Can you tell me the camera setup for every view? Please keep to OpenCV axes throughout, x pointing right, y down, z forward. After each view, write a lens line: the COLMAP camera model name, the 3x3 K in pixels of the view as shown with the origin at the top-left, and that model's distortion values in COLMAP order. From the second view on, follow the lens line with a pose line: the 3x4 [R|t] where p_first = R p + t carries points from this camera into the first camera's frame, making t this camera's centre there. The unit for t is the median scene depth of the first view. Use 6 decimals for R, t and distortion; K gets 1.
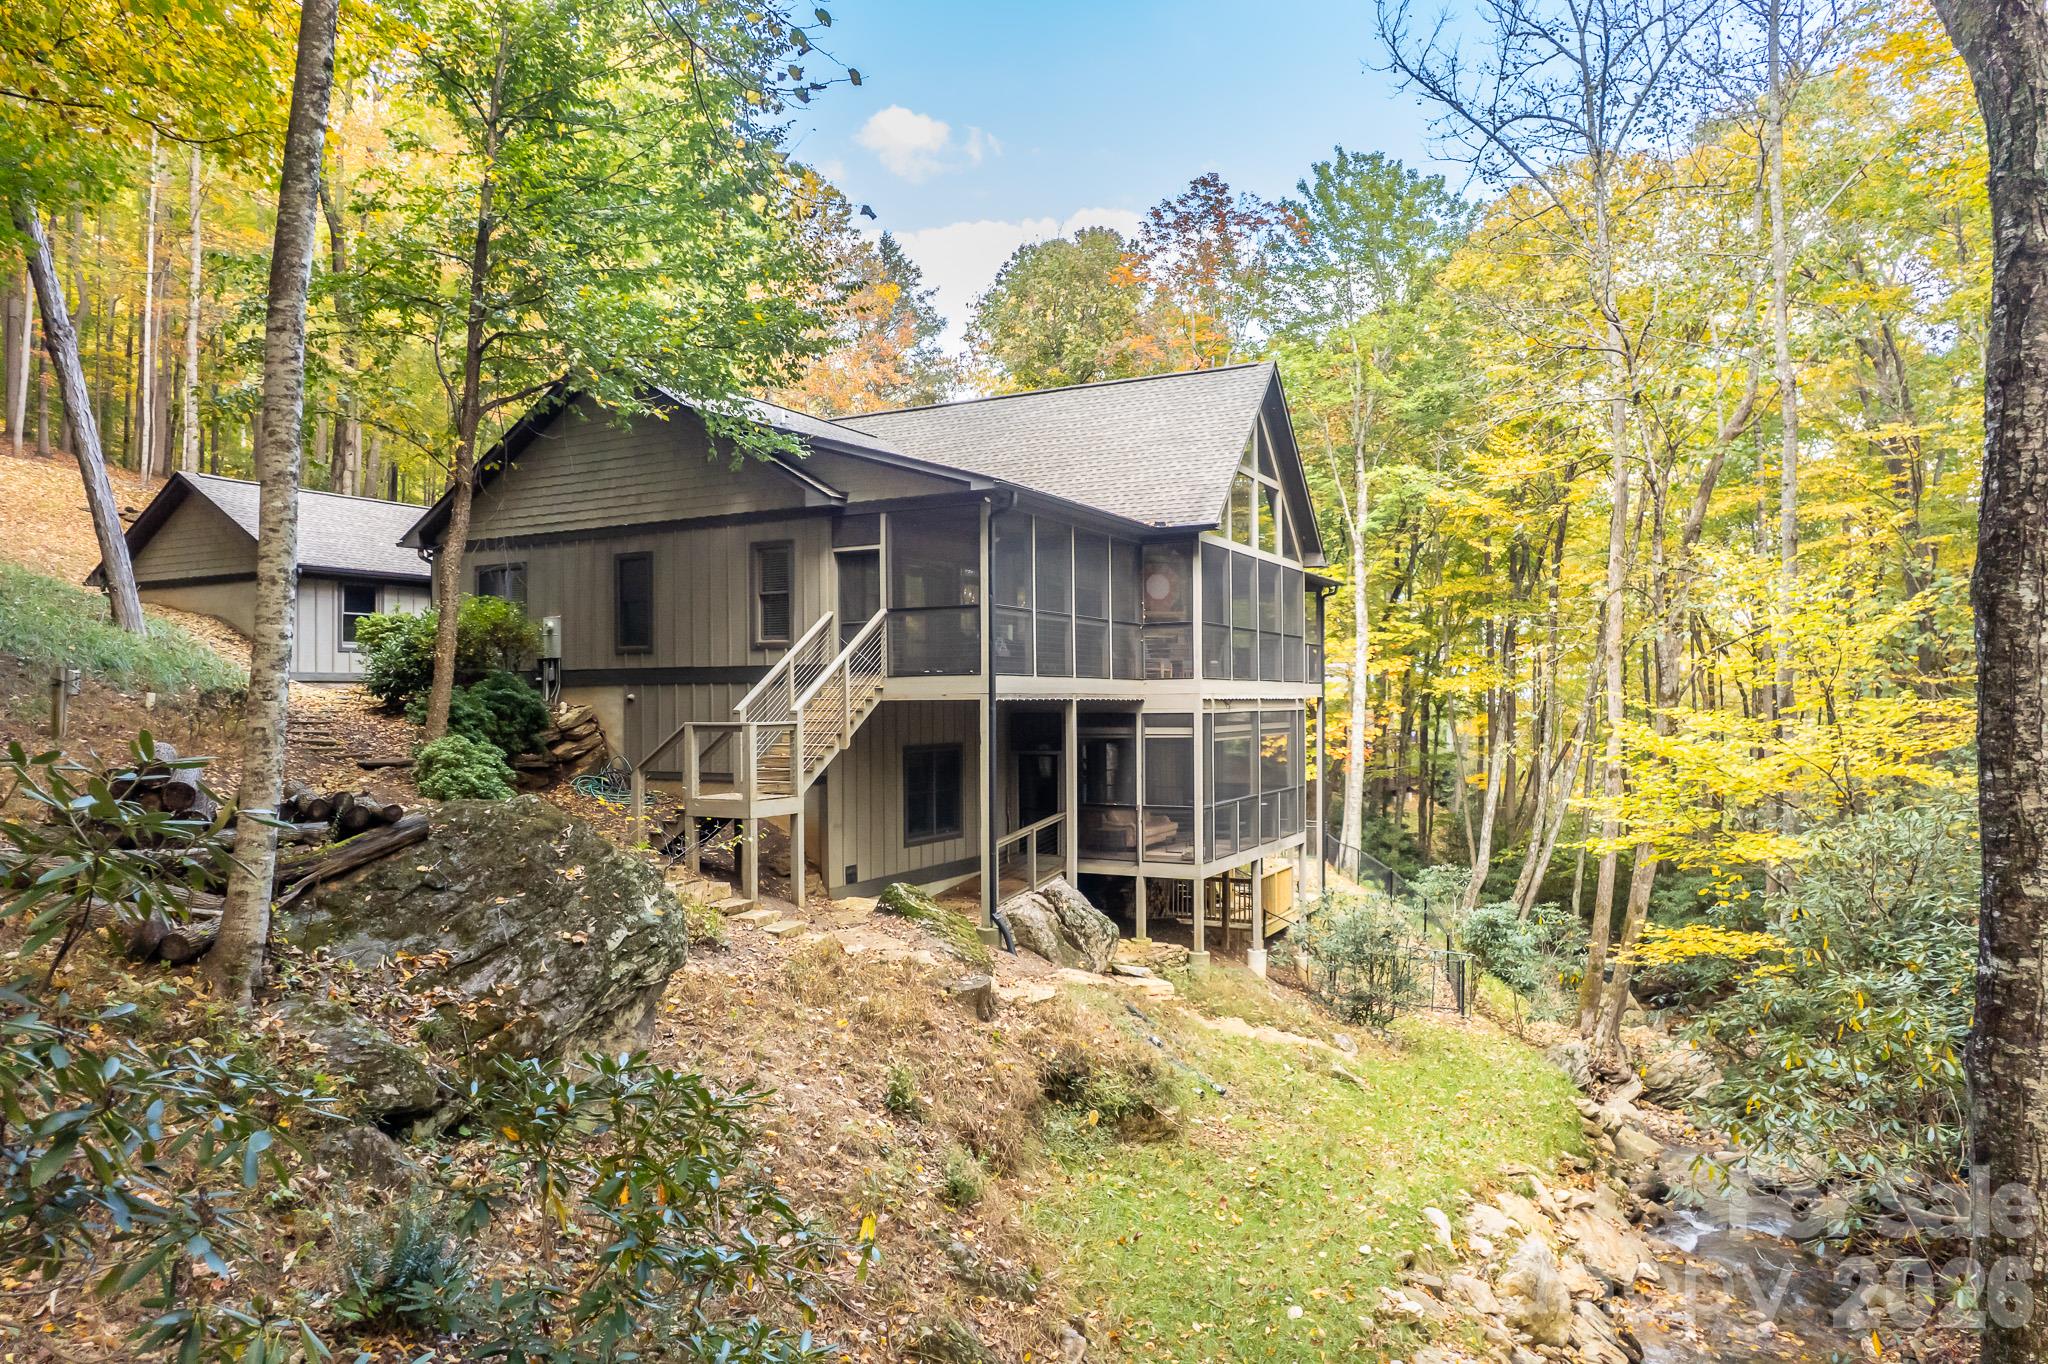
lens RADIAL K [[1318.6, 0, 1020.8], [0, 1318.6, 690.5], [0, 0, 1]] dist [-0.078652, 0.080781]
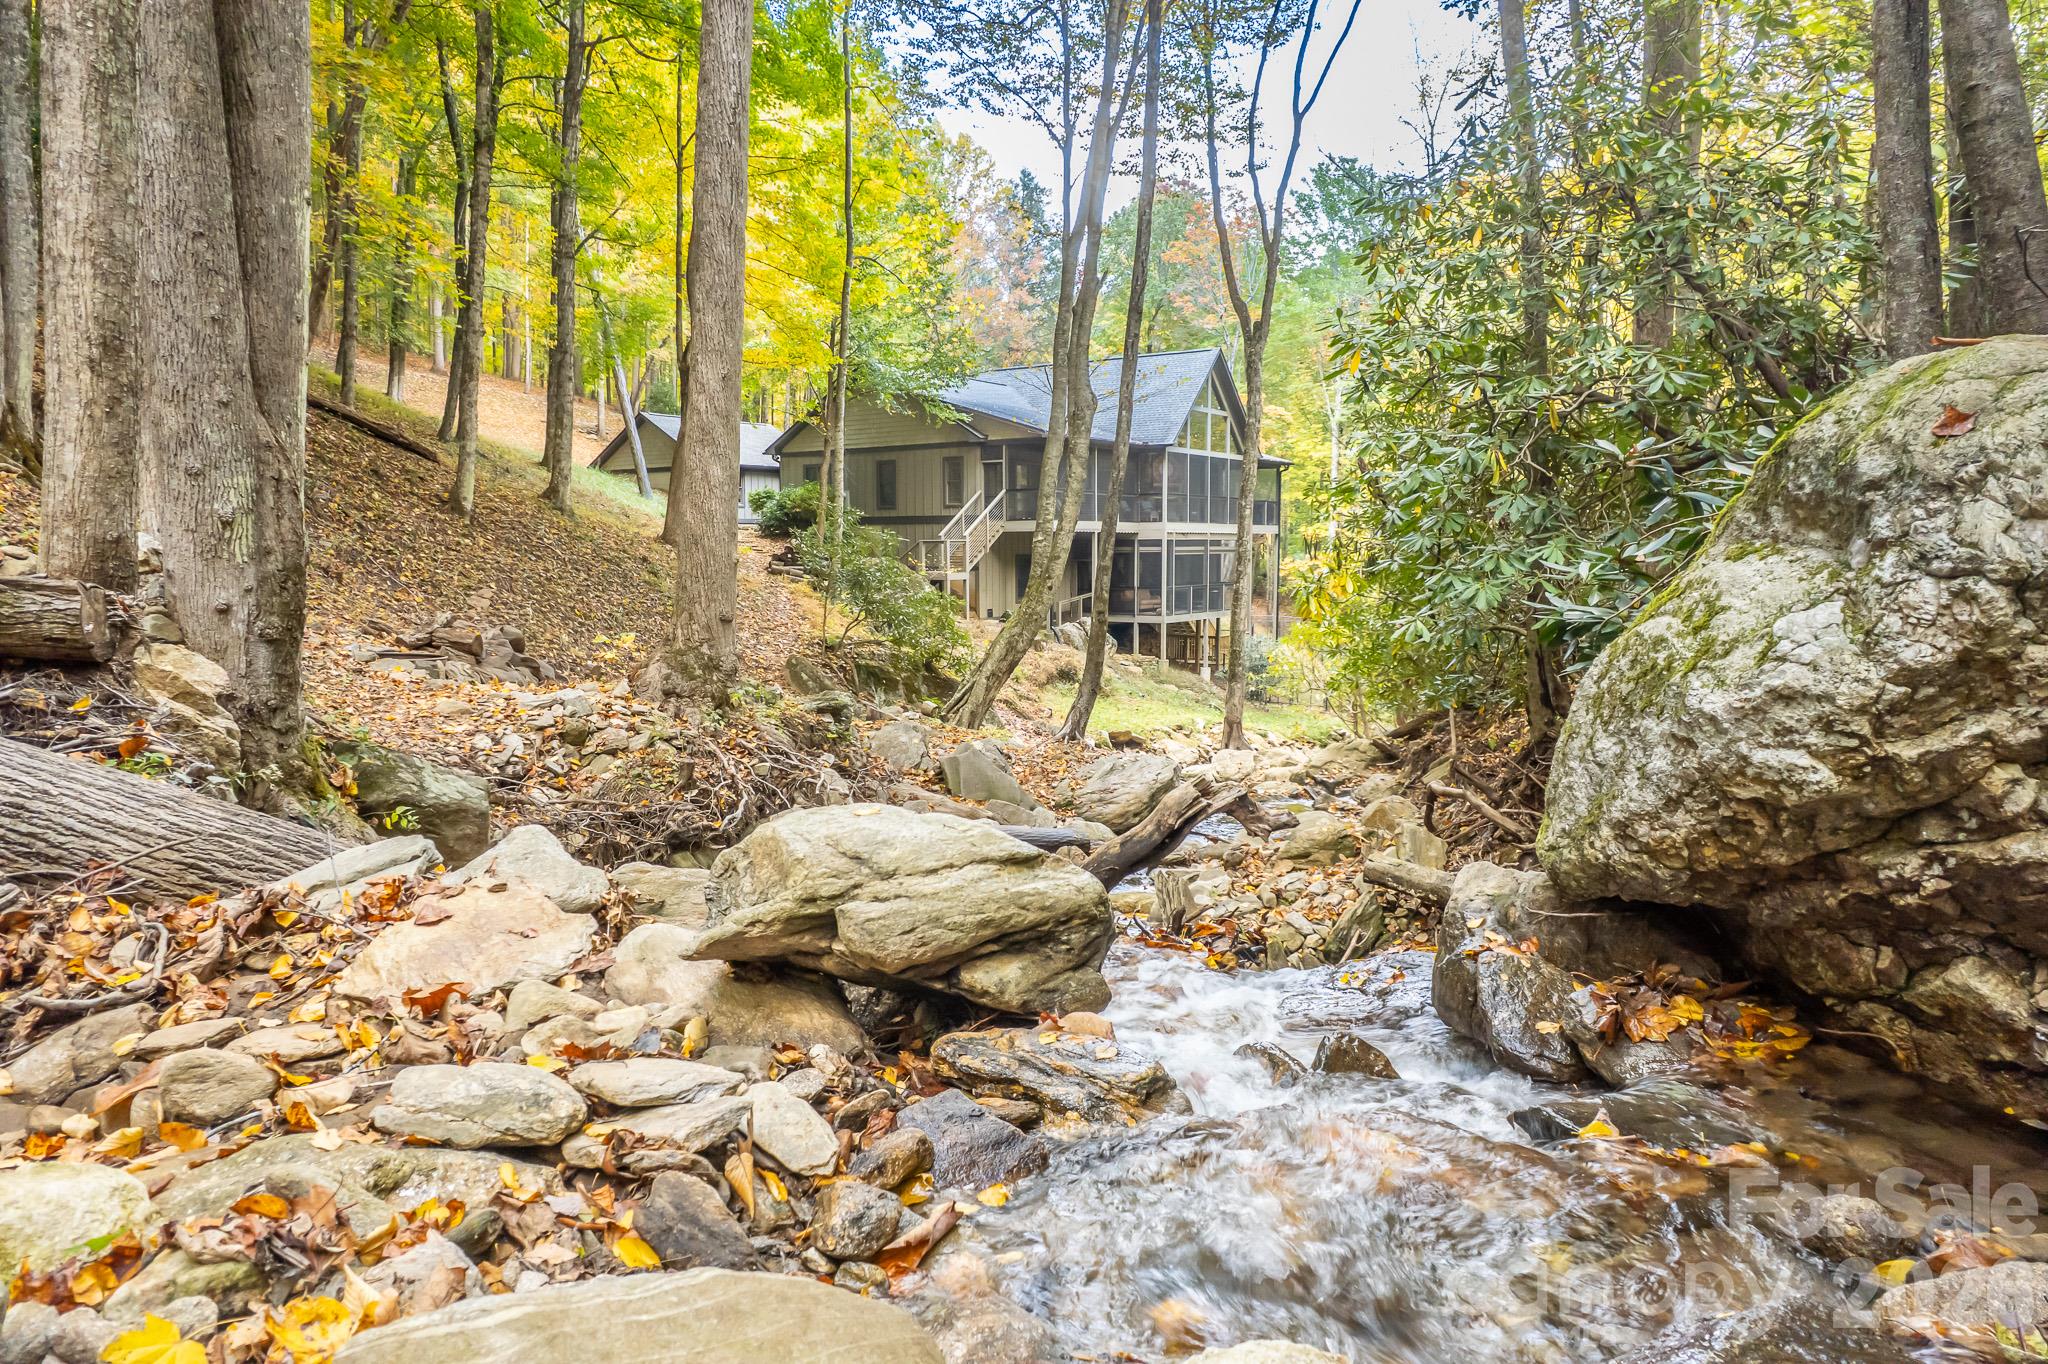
lens RADIAL K [[1318.6, 0, 1020.8], [0, 1318.6, 690.5], [0, 0, 1]] dist [-0.078652, 0.080781]
pose [[0.993356, 0.016079, -0.113950, 0.145404], [-0.002546, 0.993019, 0.117923, 0.009806], [0.115051, -0.116849, 0.986463, -0.979301]]
